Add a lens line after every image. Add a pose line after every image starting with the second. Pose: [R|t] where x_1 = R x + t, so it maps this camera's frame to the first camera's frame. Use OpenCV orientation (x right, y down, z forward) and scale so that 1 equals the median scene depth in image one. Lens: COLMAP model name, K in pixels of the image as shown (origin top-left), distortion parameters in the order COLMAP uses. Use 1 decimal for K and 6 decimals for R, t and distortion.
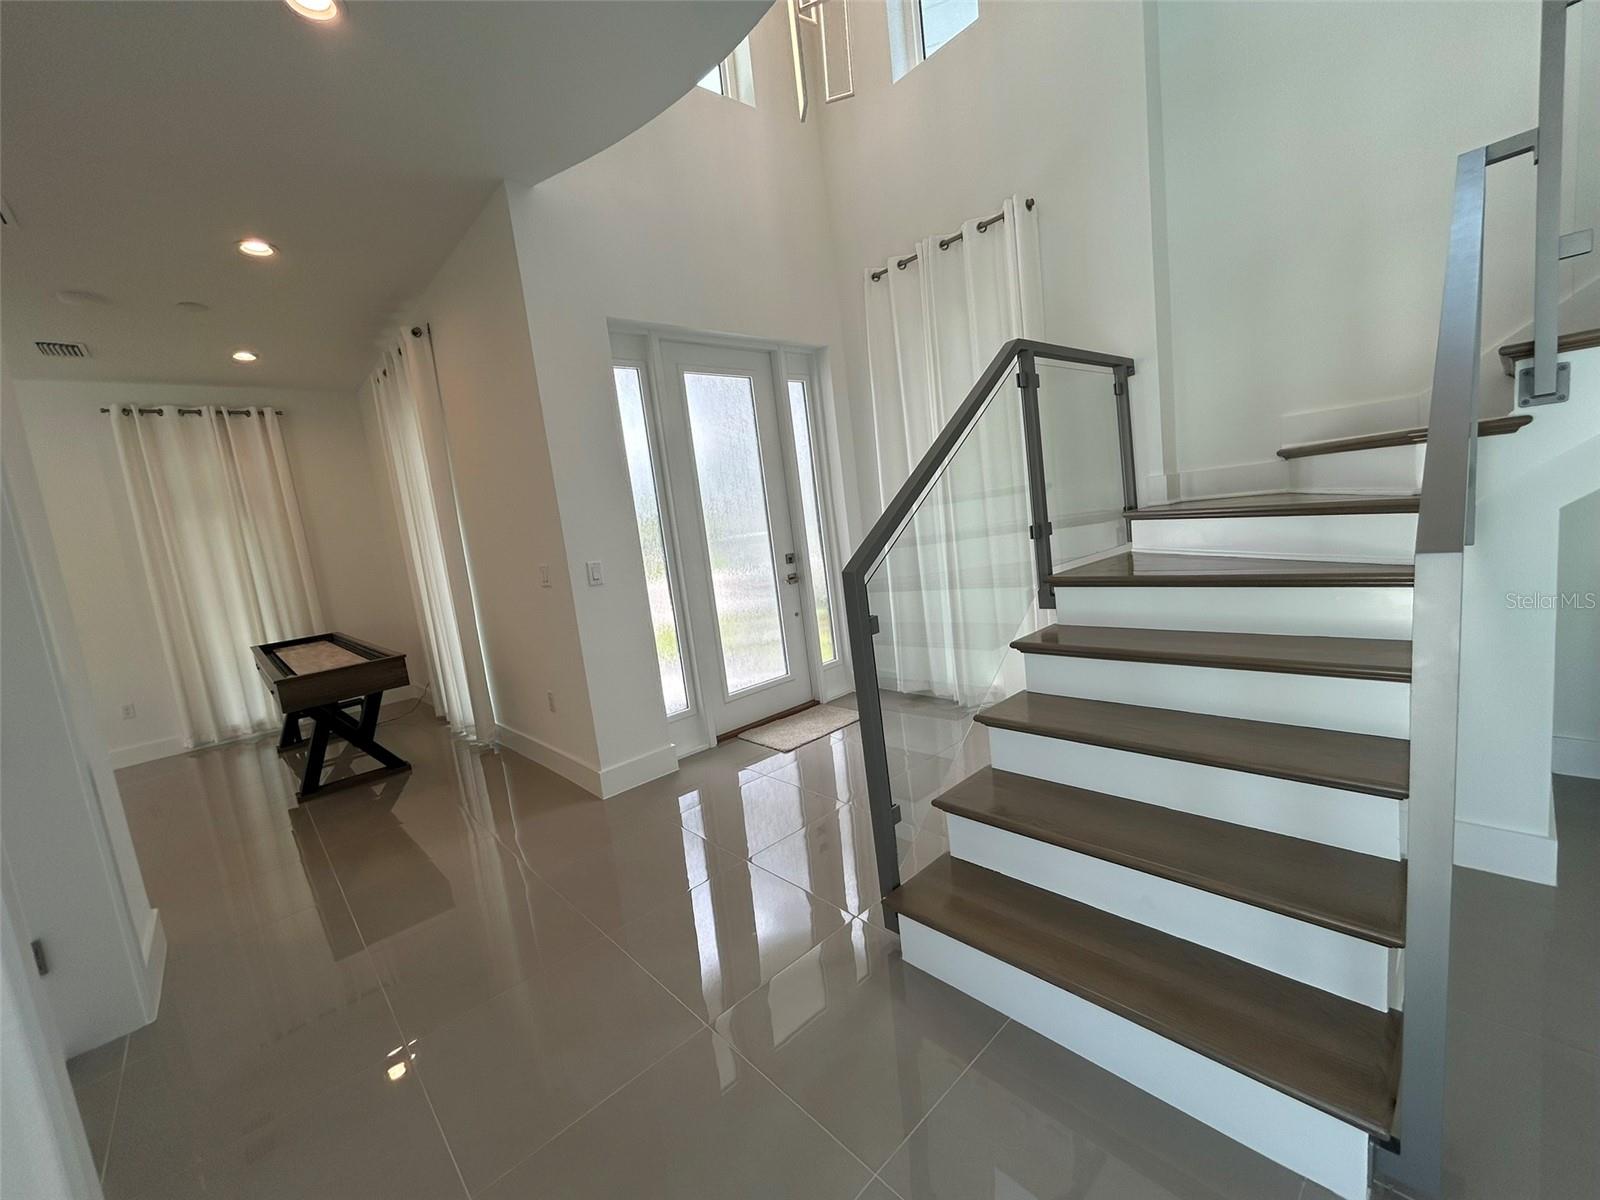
lens RADIAL K [[649.9, 0, 798.2], [0, 649.9, 602.6], [0, 0, 1]] dist [-0.000694, 0.000408]
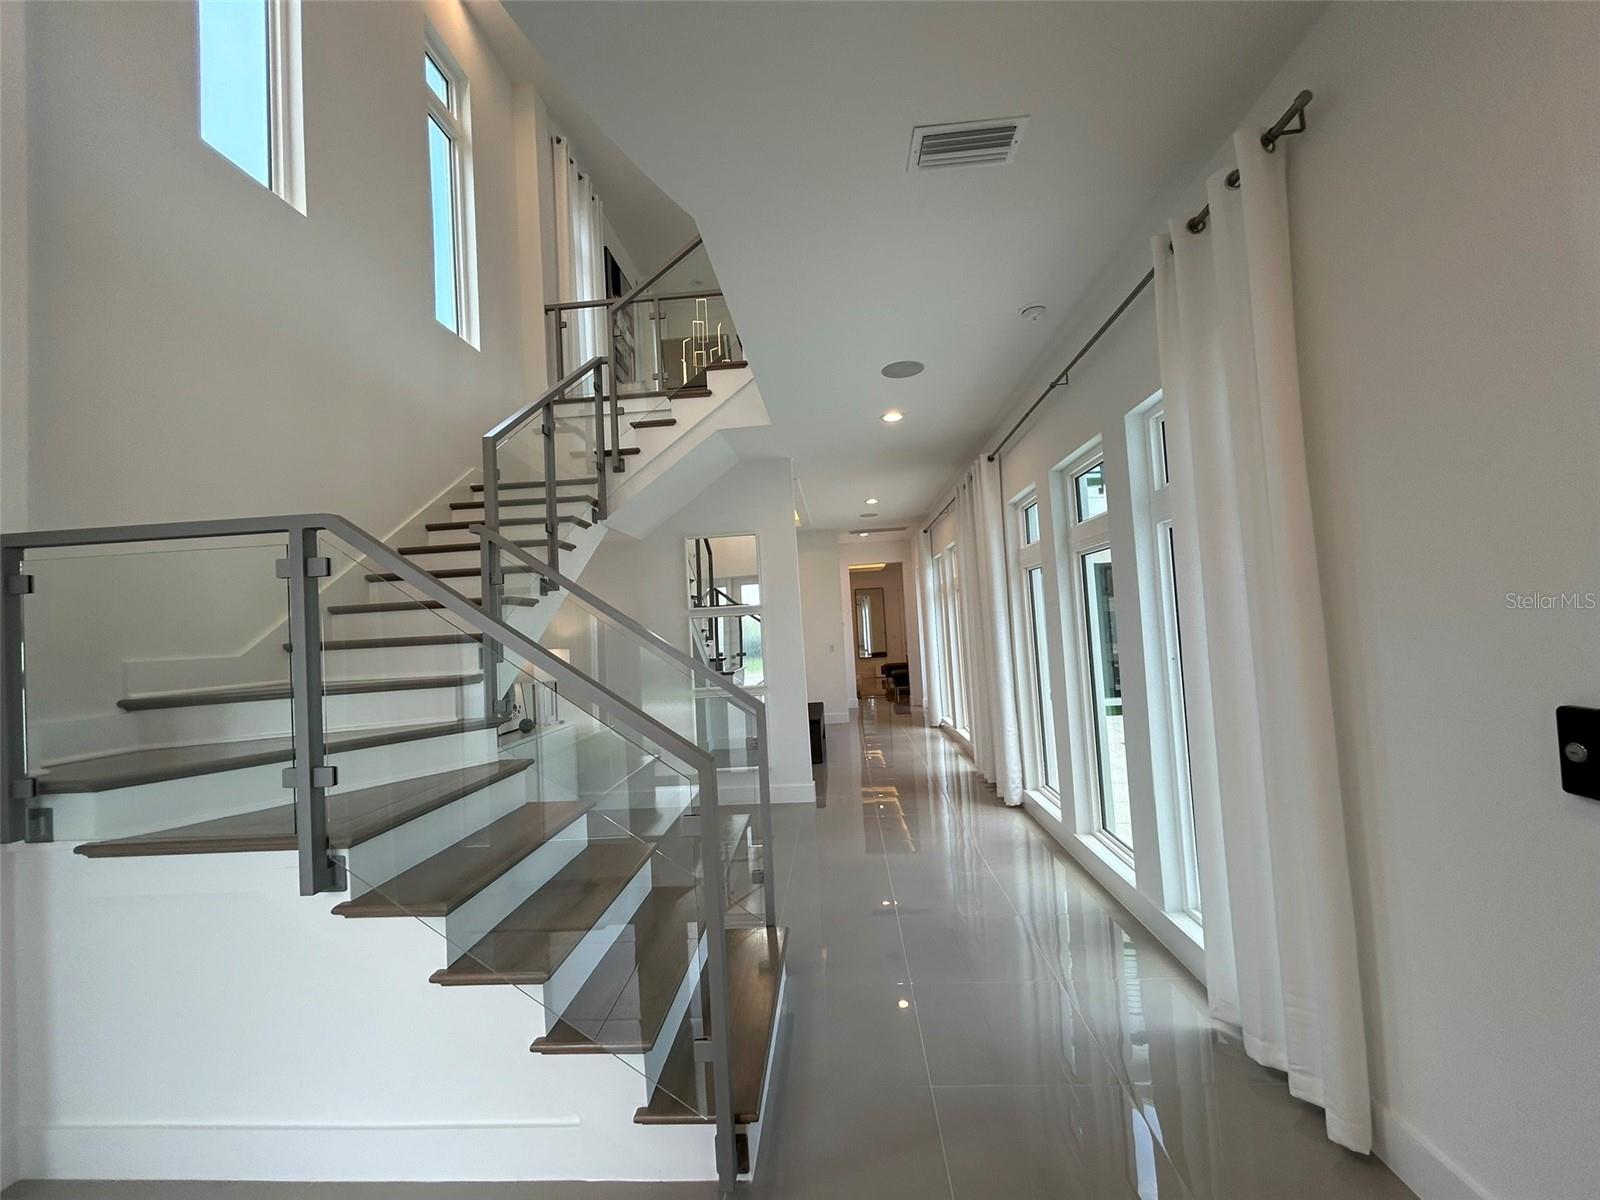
lens RADIAL K [[649.9, 0, 797.1], [0, 649.9, 602.6], [0, 0, 1]] dist [-0.000694, 0.000408]
pose [[-0.676859, 0.184421, 0.712636, -0.333284], [0.229702, 0.972683, -0.033547, -0.097406], [-0.699356, 0.140987, -0.700731, 0.718670]]
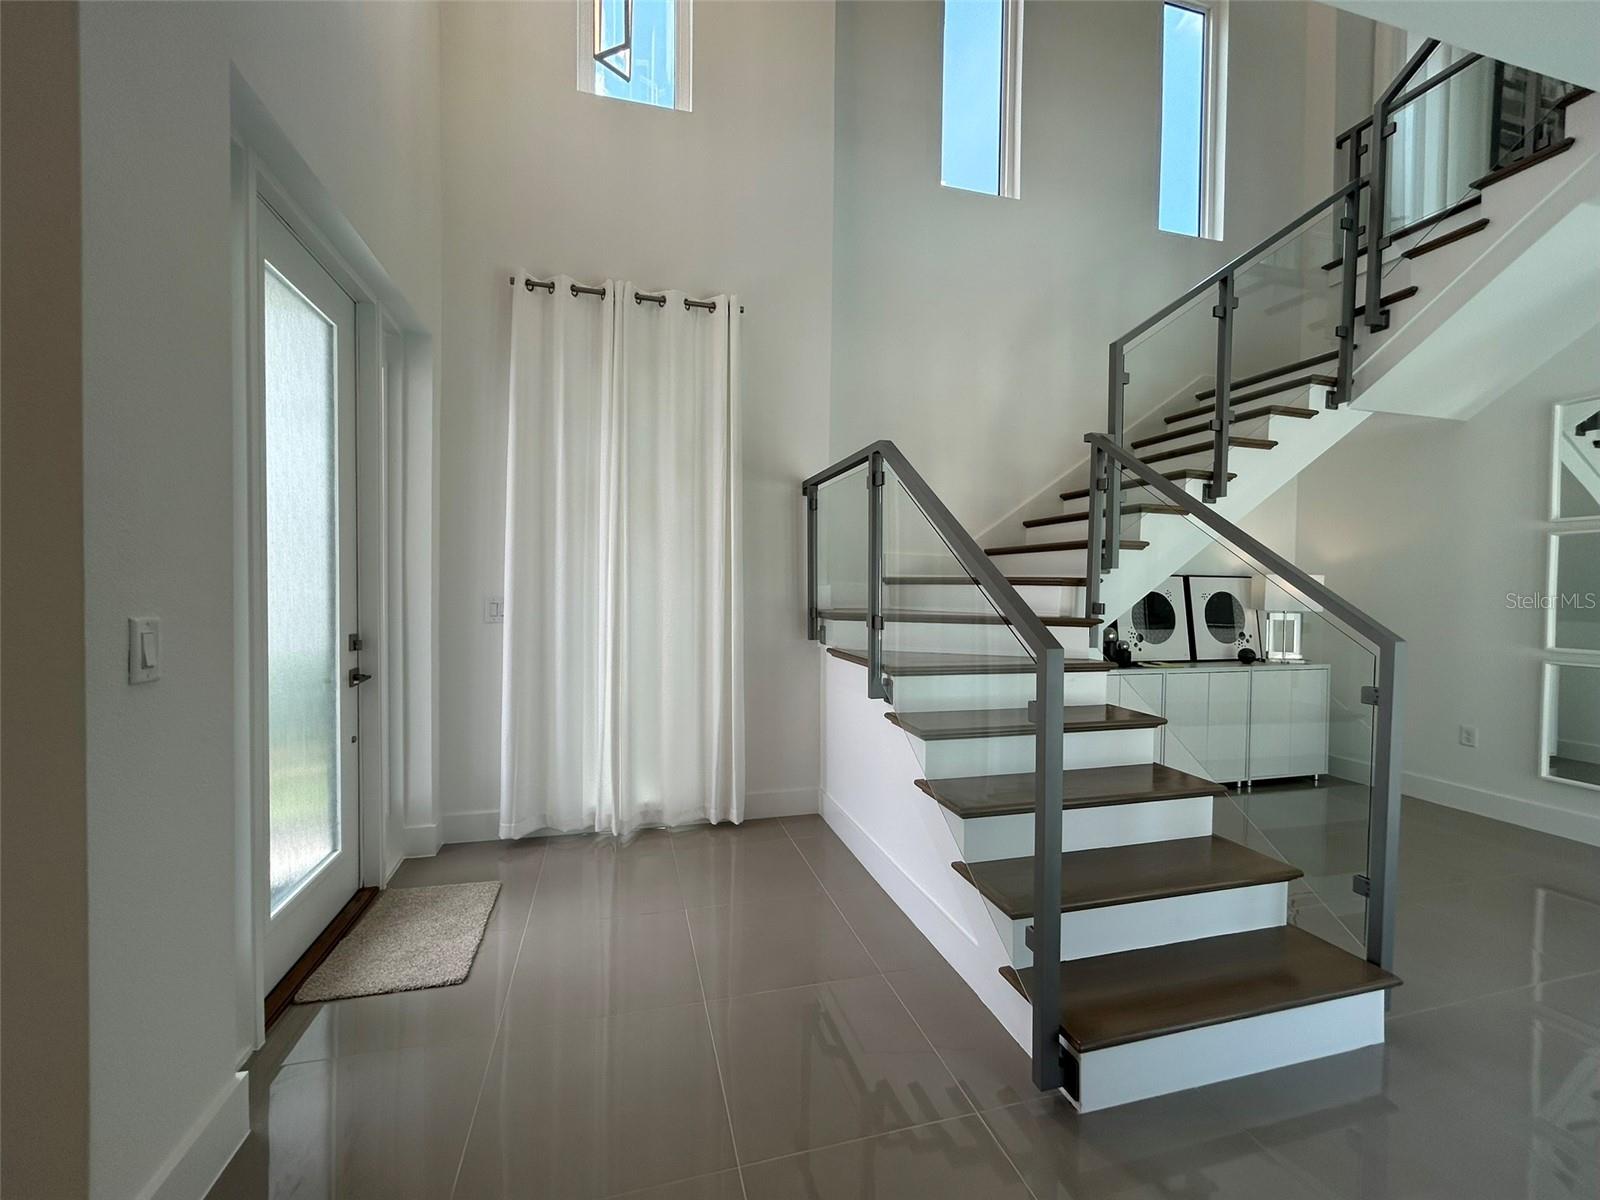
lens RADIAL K [[649.9, 0, 796.2], [0, 649.9, 603.1], [0, 0, 1]] dist [-0.000694, 0.000408]
pose [[0.452844, 0.103948, 0.885510, -0.394430], [0.050294, 0.988621, -0.141771, 0.000136], [-0.890170, 0.108736, 0.442463, 0.427232]]
